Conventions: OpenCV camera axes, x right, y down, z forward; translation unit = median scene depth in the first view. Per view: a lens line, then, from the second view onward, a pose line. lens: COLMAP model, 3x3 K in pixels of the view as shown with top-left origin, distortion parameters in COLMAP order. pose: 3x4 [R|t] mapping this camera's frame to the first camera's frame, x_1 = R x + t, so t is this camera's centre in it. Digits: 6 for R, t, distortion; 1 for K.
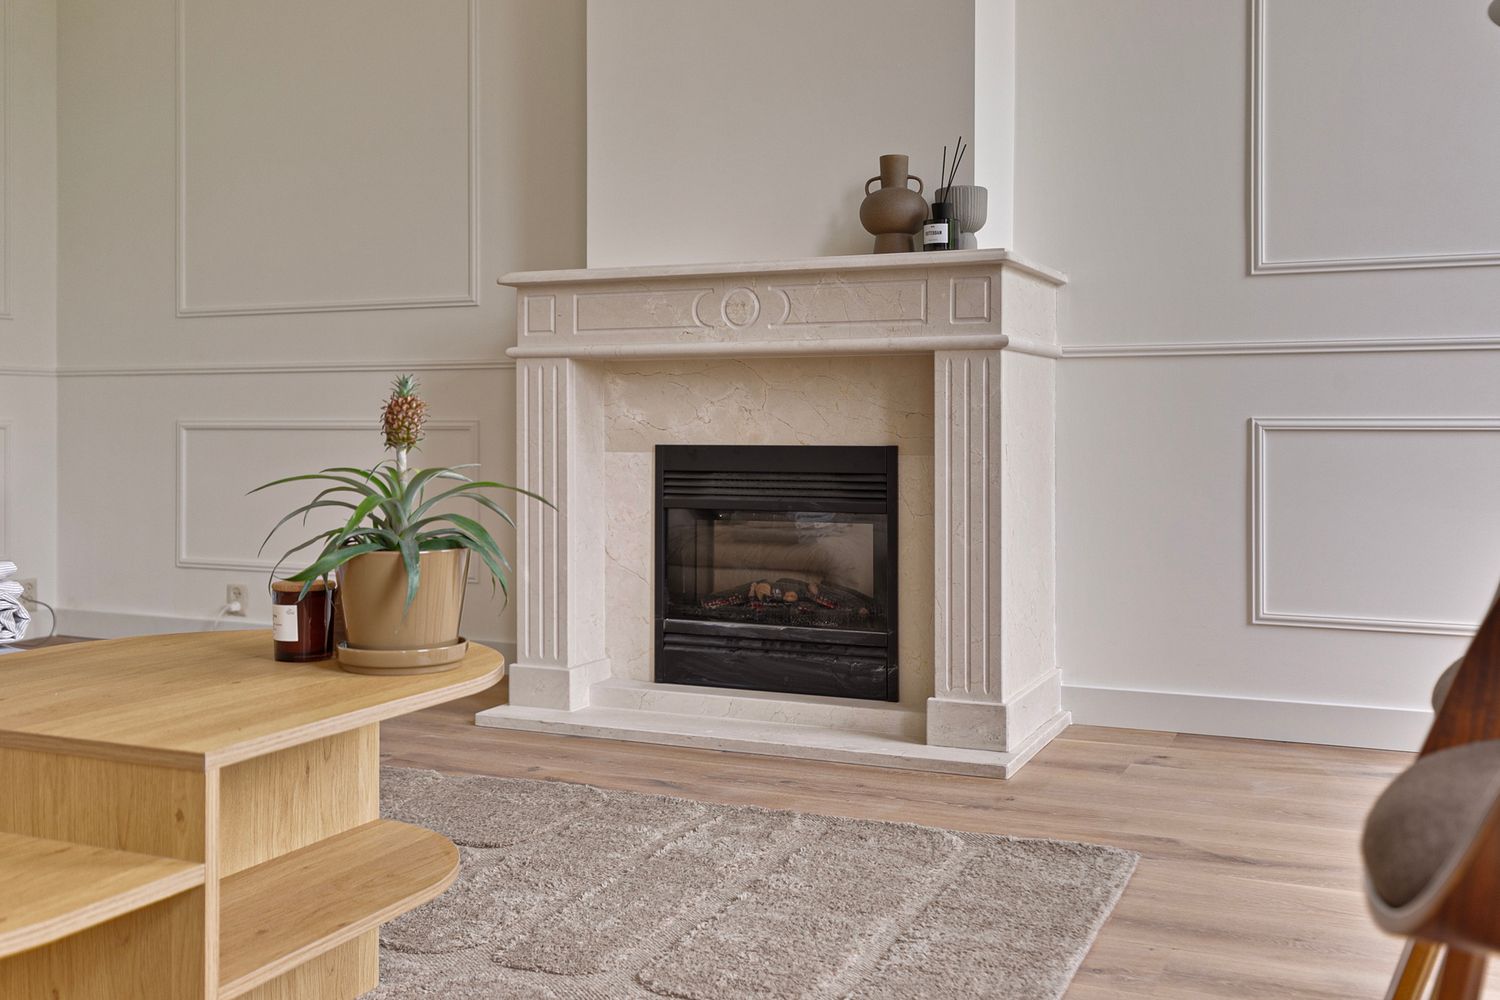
lens RADIAL K [[1485.6, 0, 752.0], [0, 1485.6, 454.2], [0, 0, 1]] dist [-0.004761, 0.007220]
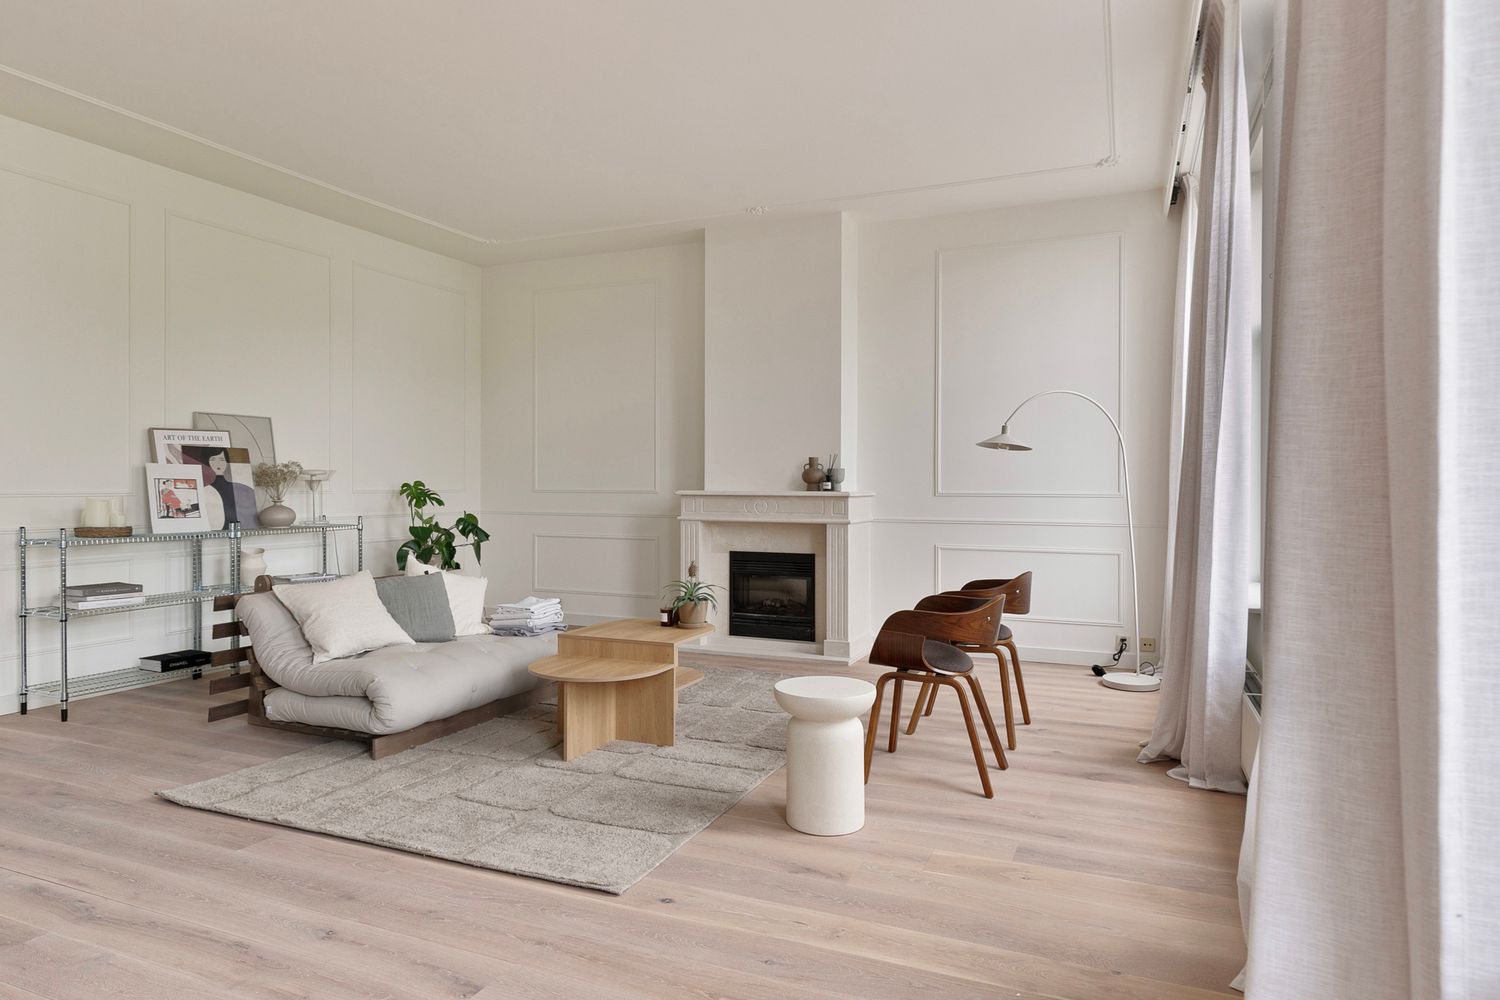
lens RADIAL K [[934.0, 0, 750.0], [0, 934.0, 500.0], [0, 0, 1]] dist [0.001437, 0.000021]
pose [[0.999954, 0.002769, 0.009195, -0.048123], [-0.002764, 0.999996, -0.000532, -0.114869], [-0.009196, 0.000506, 0.999958, -0.869633]]
